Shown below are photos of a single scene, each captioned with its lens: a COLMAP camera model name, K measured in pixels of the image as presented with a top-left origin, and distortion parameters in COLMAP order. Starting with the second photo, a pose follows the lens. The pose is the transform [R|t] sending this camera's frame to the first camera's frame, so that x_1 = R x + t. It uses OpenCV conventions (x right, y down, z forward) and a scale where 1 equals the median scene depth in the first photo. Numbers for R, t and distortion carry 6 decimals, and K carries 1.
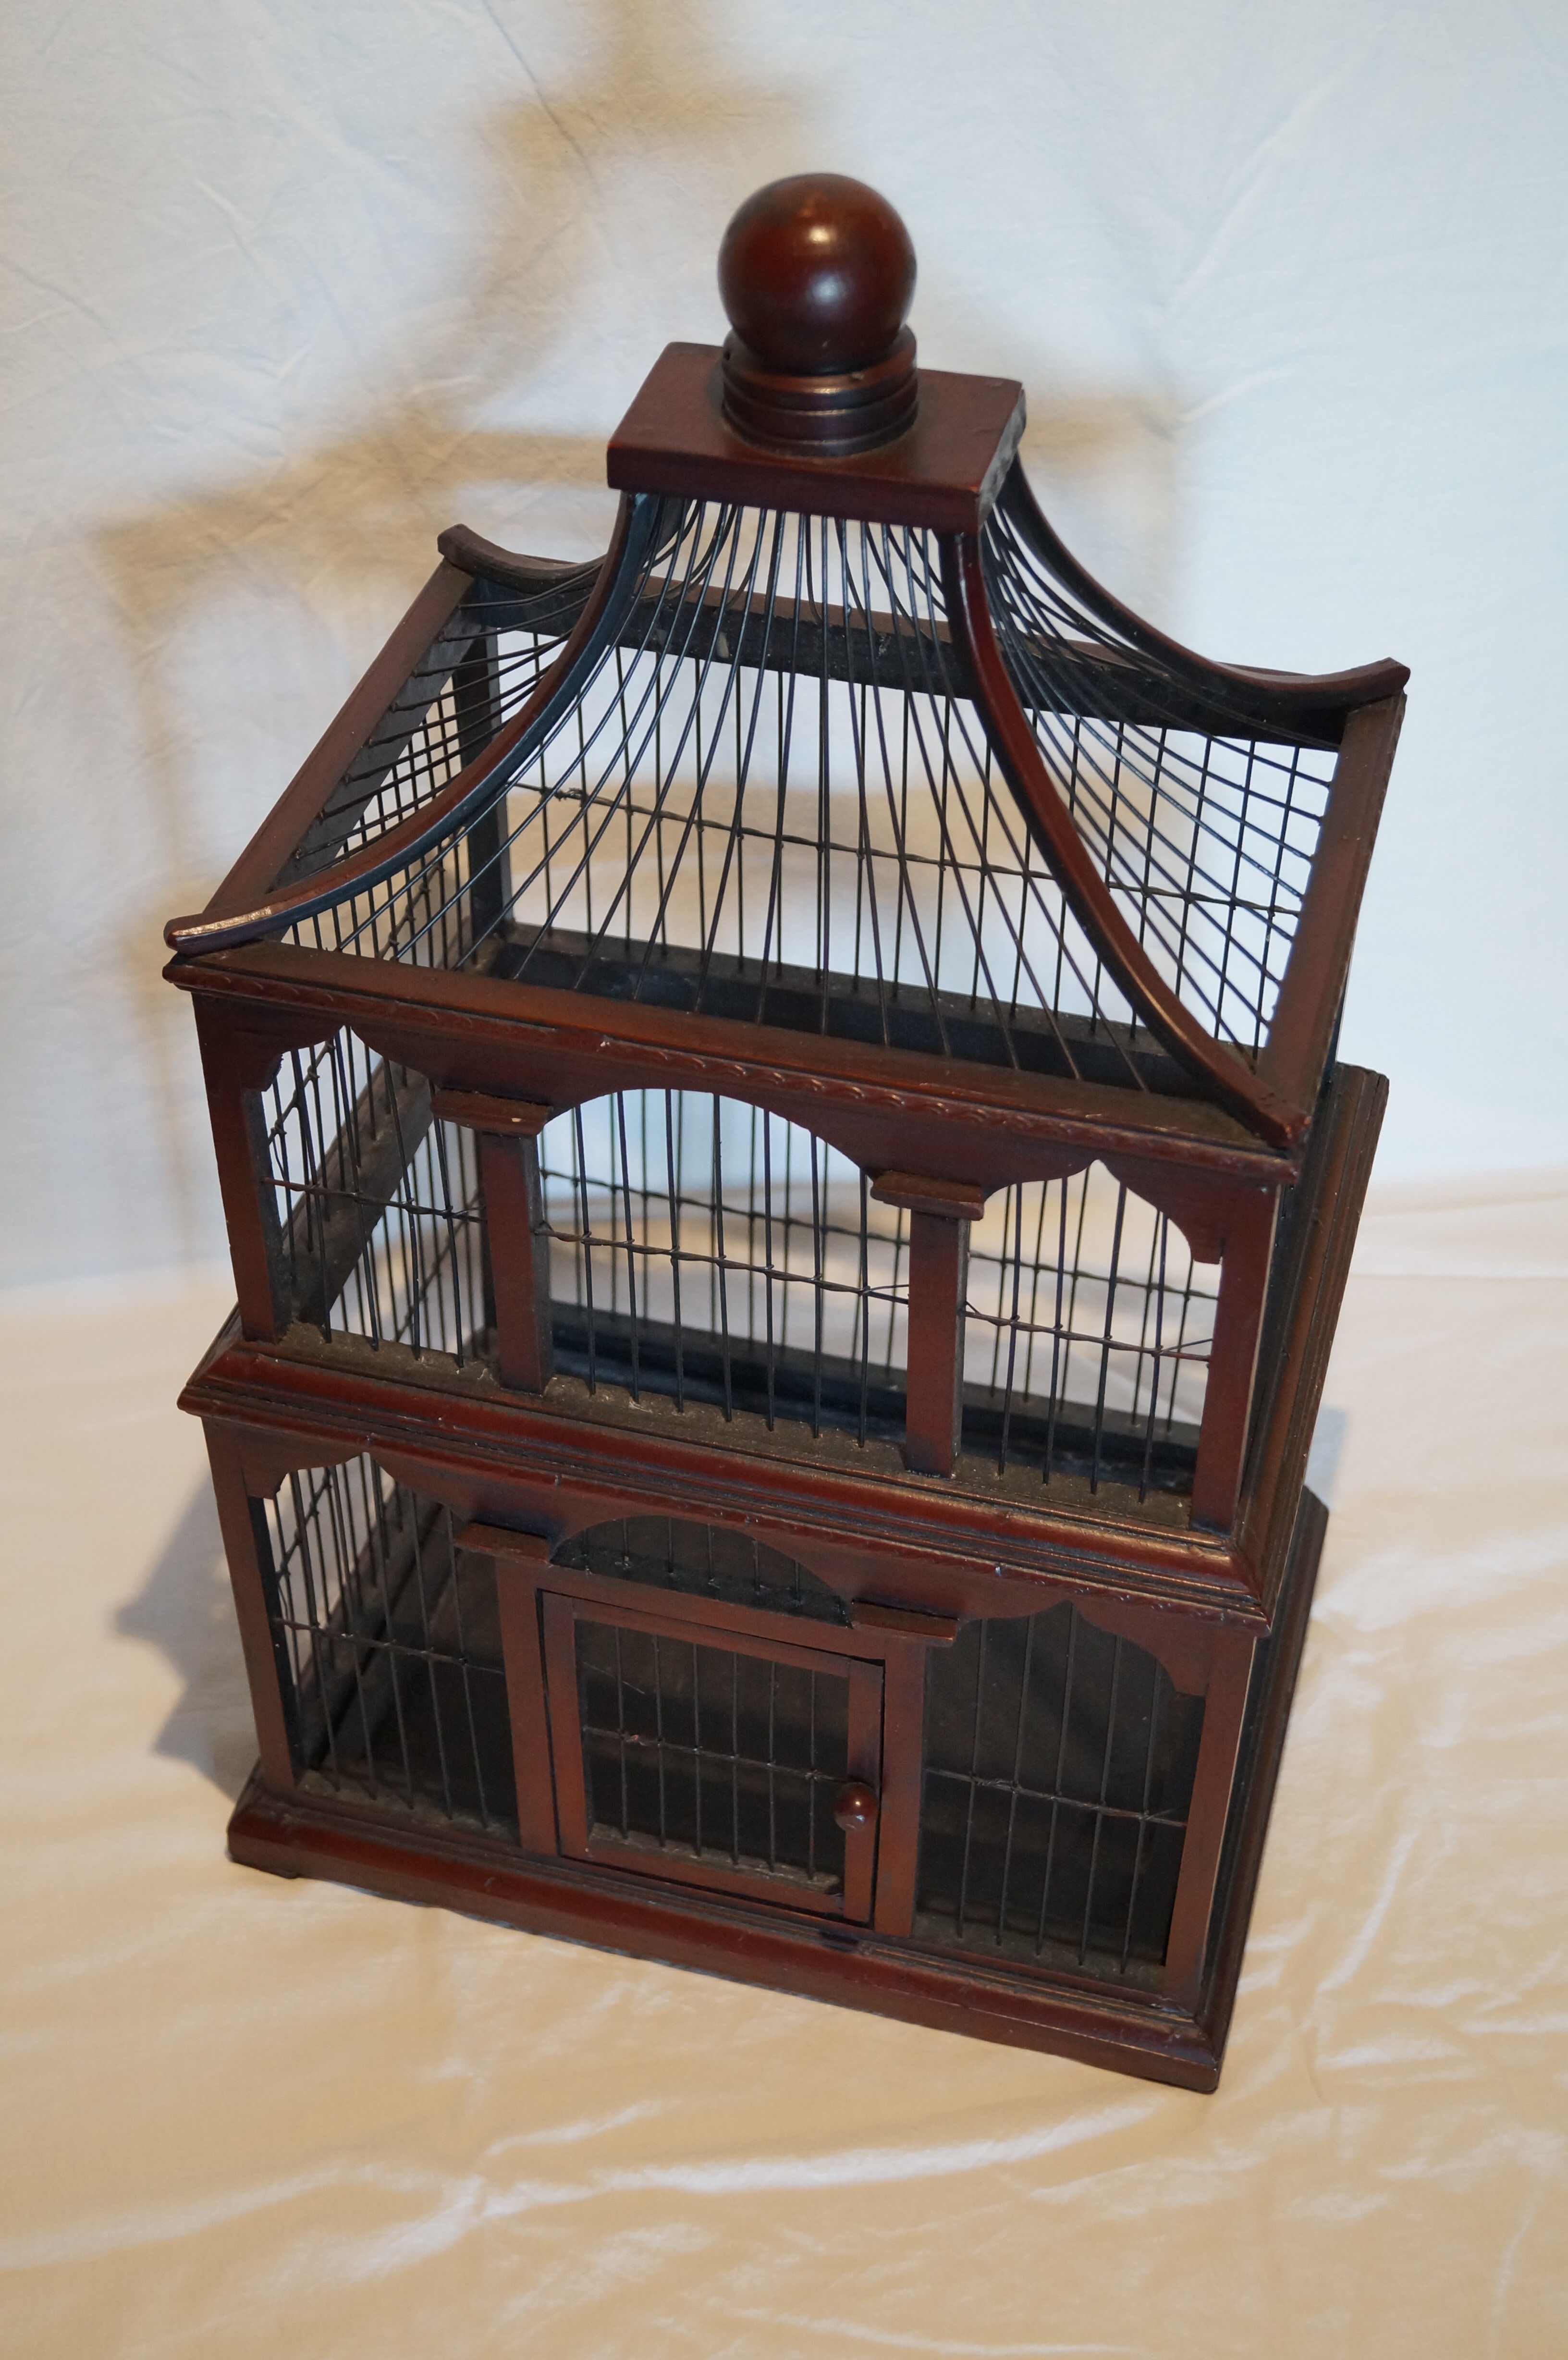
lens RADIAL K [[3112.2, 0, 776.1], [0, 3112.2, 1187.1], [0, 0, 1]] dist [-0.049611, 0.000000]
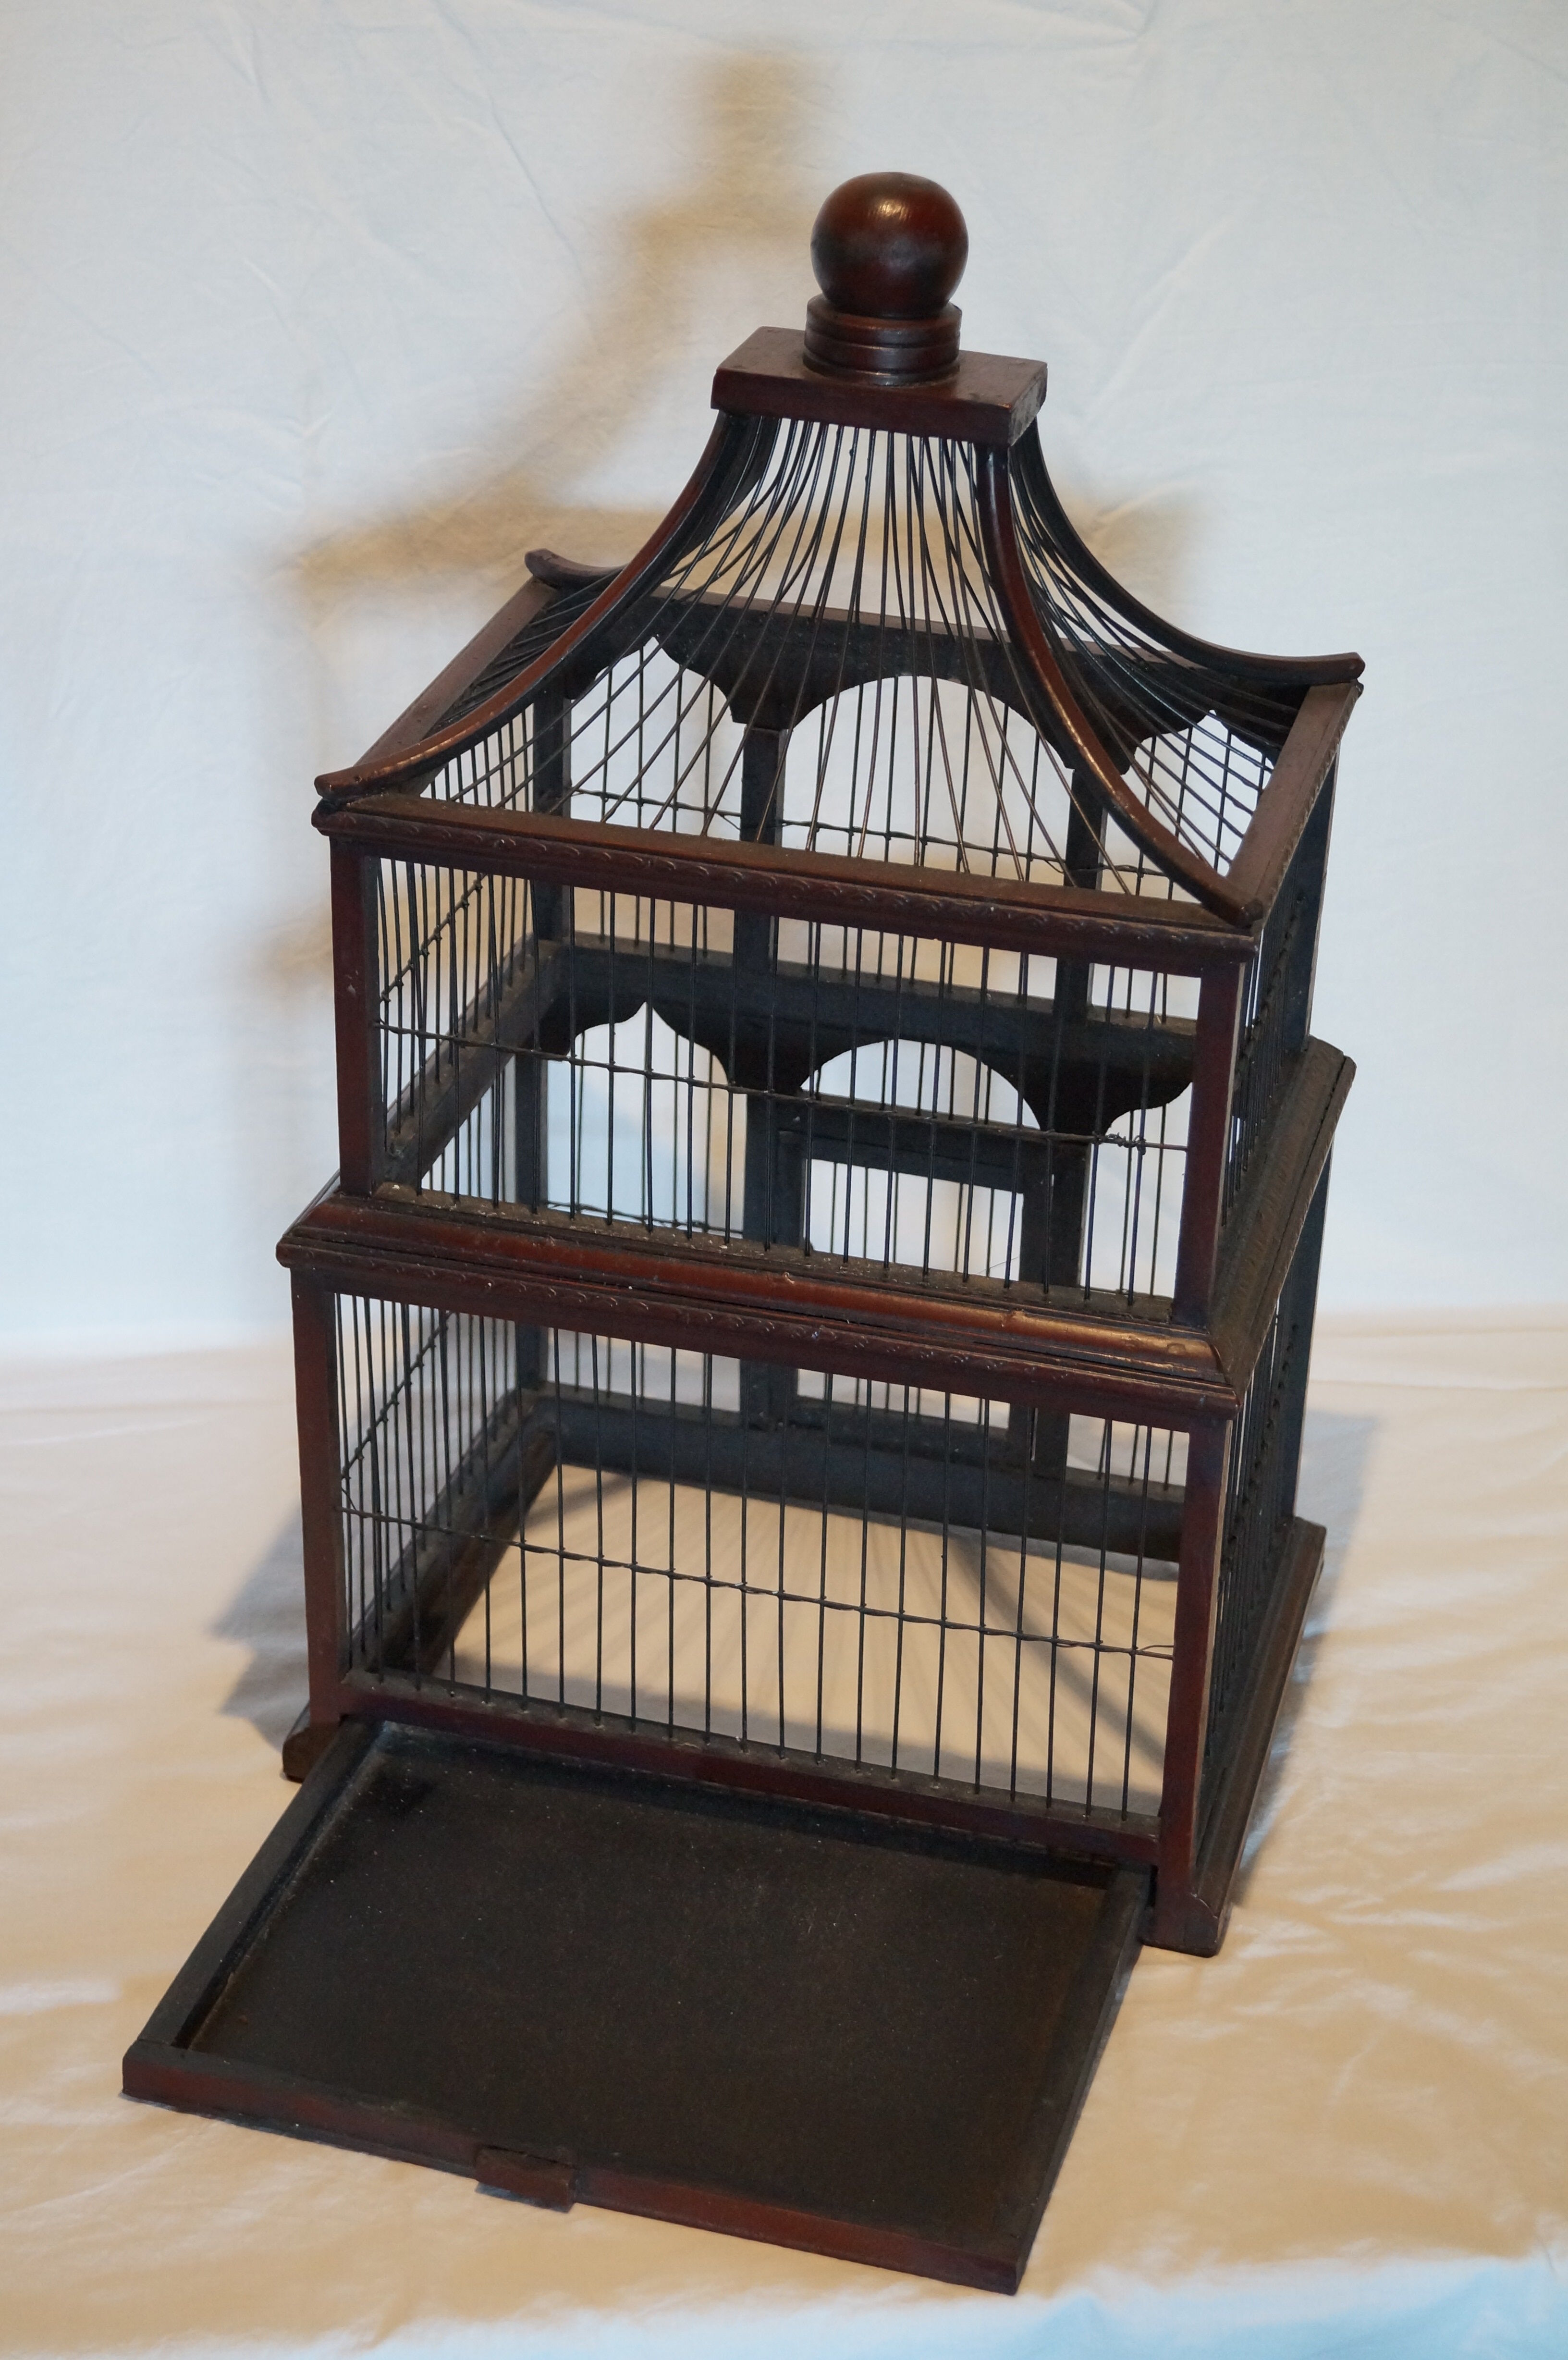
lens RADIAL K [[3797.5, 0, 780.4], [0, 3797.5, 1171.0], [0, 0, 1]] dist [-0.009639, 0.000000]
pose [[0.999441, 0.029828, -0.015097, 0.047603], [-0.032317, 0.977629, -0.207838, 0.303378], [0.008560, 0.208210, 0.978047, -0.334505]]
